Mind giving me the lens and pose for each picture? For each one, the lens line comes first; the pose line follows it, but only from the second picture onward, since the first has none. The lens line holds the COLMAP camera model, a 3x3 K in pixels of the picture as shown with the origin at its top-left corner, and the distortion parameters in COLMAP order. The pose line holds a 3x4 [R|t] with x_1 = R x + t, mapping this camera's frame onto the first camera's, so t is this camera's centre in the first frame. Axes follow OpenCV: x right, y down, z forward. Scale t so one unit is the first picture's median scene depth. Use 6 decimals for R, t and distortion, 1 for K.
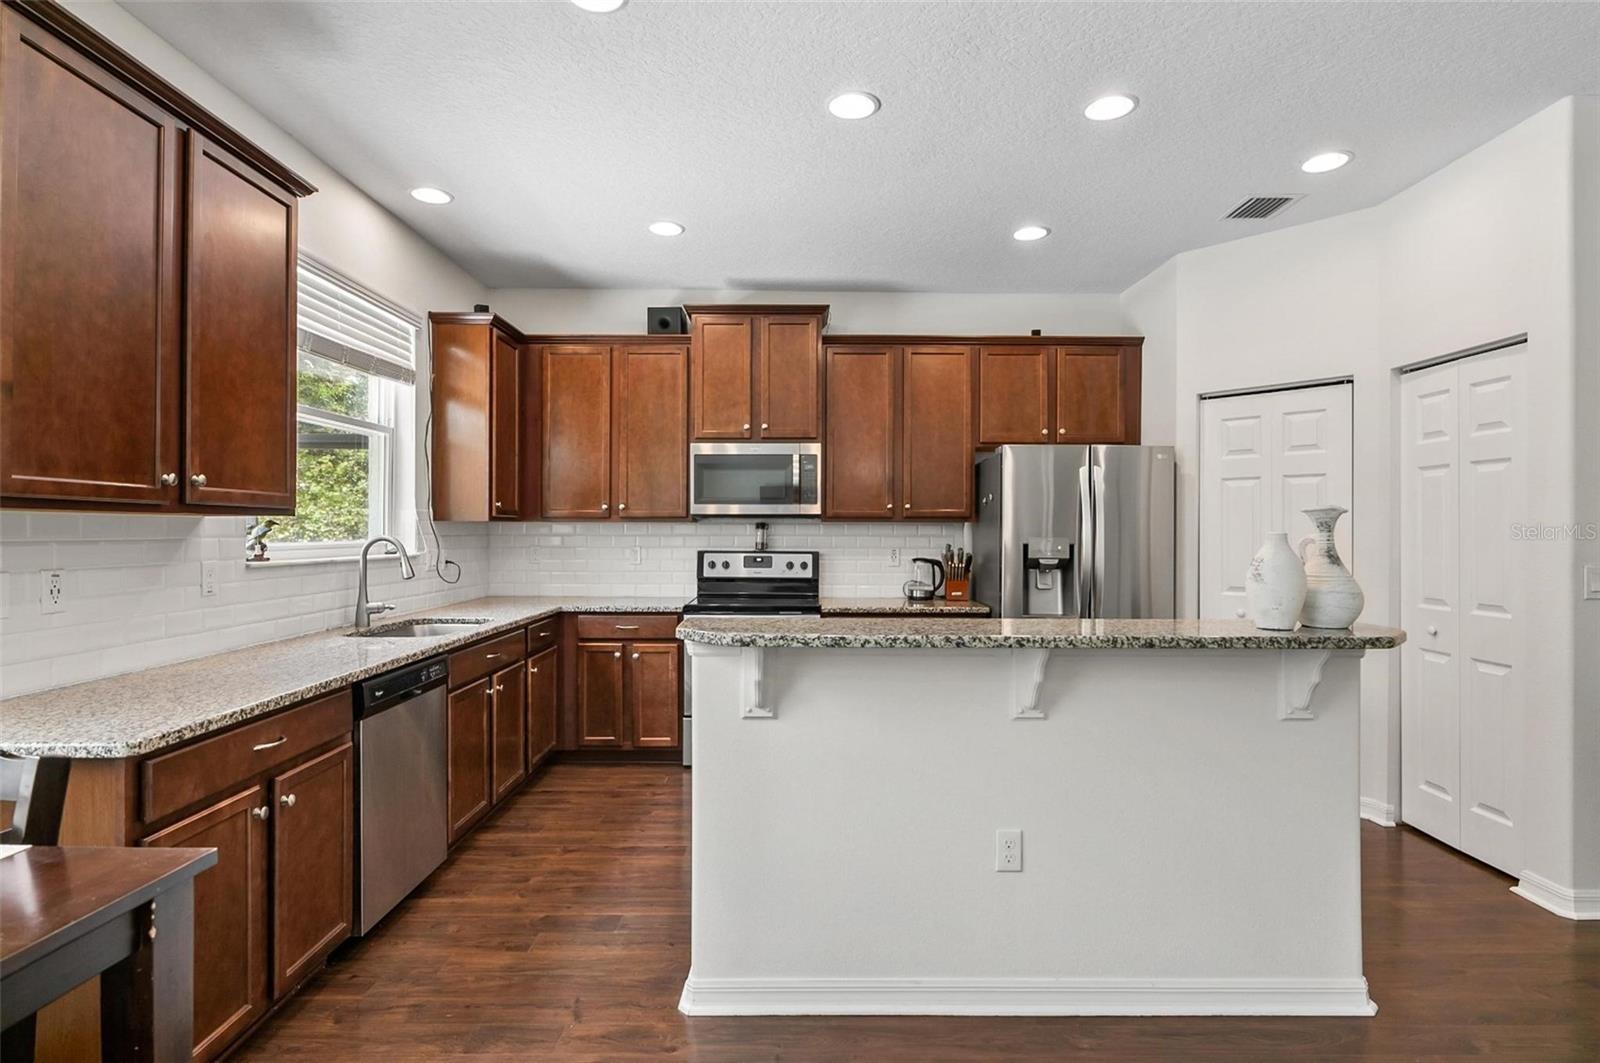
lens RADIAL K [[830.7, 0, 800.0], [0, 830.7, 531.5], [0, 0, 1]] dist [0.001375, 0.000465]
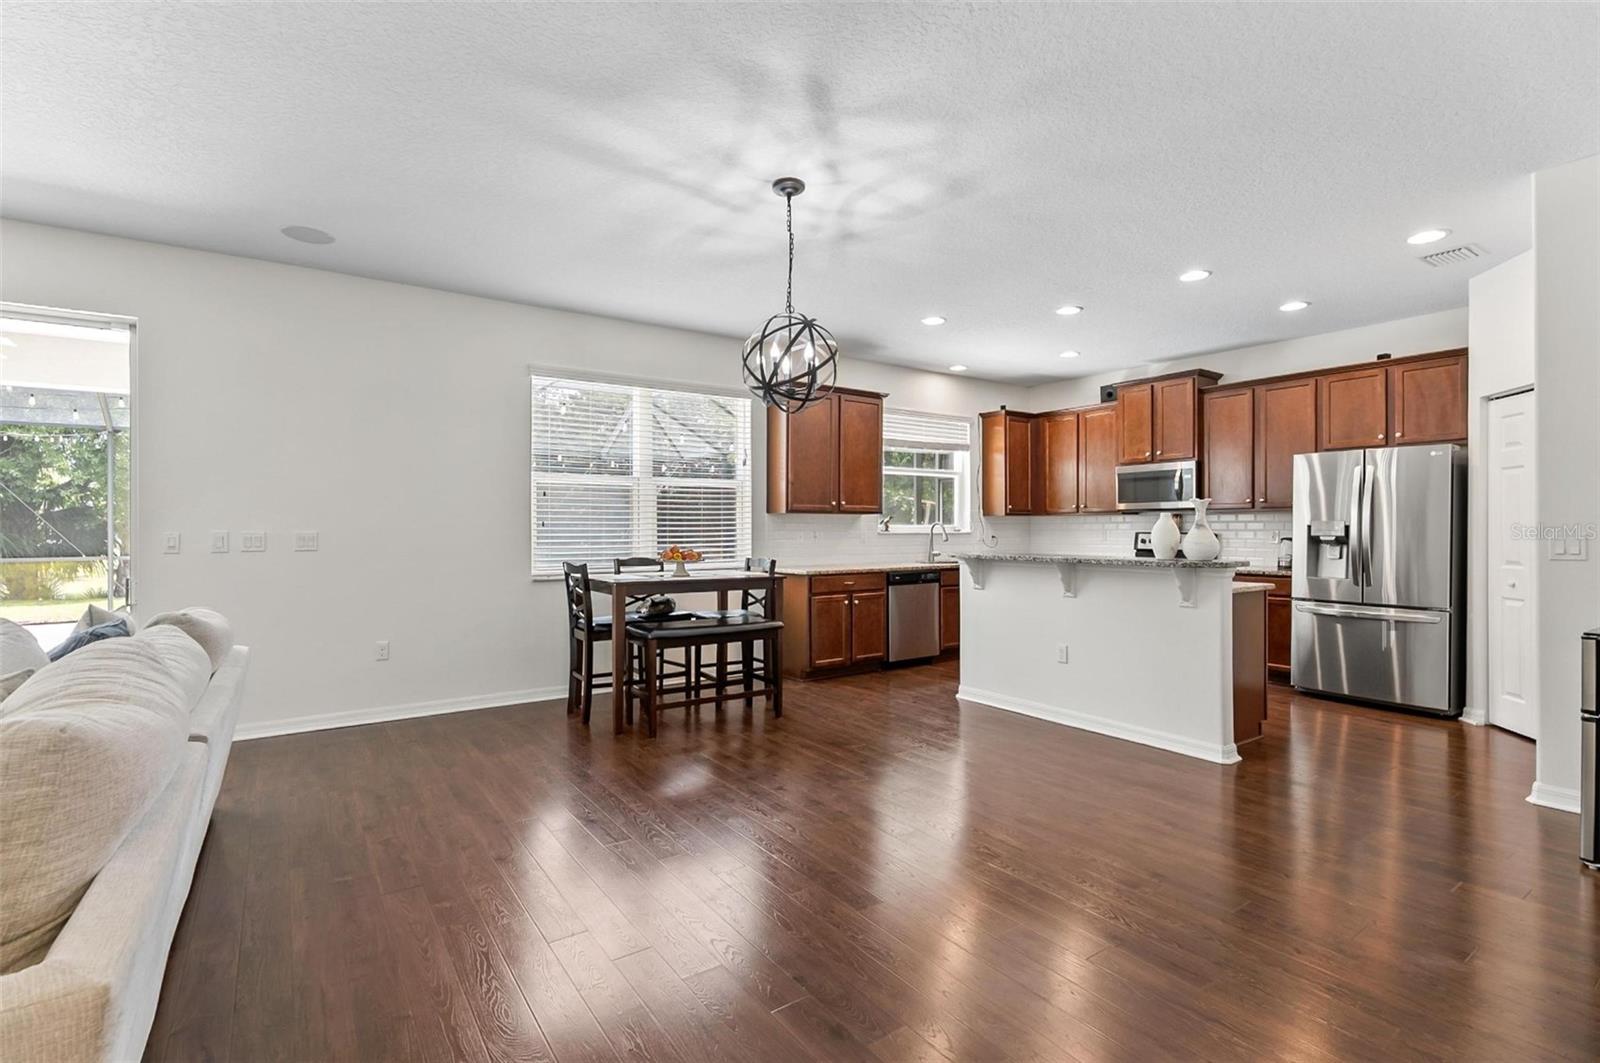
lens RADIAL K [[737.5, 0, 800.0], [0, 737.5, 531.5], [0, 0, 1]] dist [0.000486, -0.000010]
pose [[0.585742, -0.004491, -0.810485, 0.696565], [0.002768, 0.999990, -0.003540, 0.026471], [0.810493, -0.000170, 0.585749, -0.376399]]
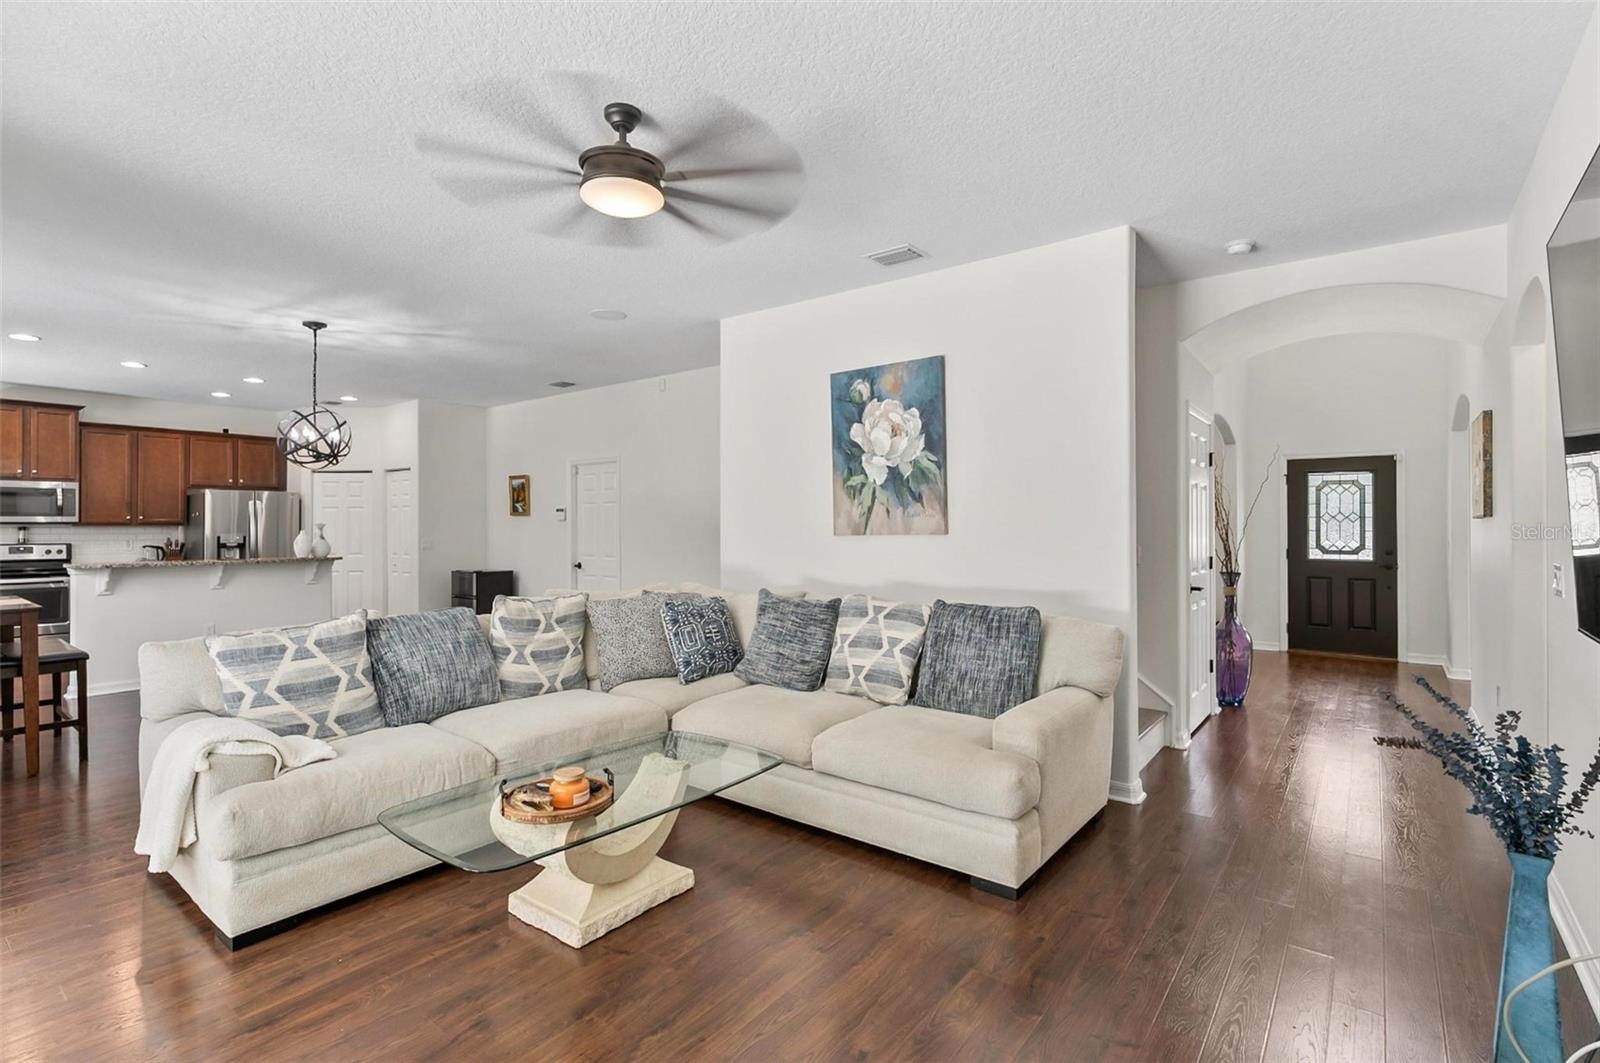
lens RADIAL K [[749.2, 0, 797.5], [0, 749.2, 517.6], [0, 0, 1]] dist [0.003873, 0.000372]
pose [[0.610386, 0.003147, 0.792098, -0.306990], [0.005810, 0.999947, -0.008451, -0.007249], [-0.792083, 0.009761, 0.610336, -1.193222]]
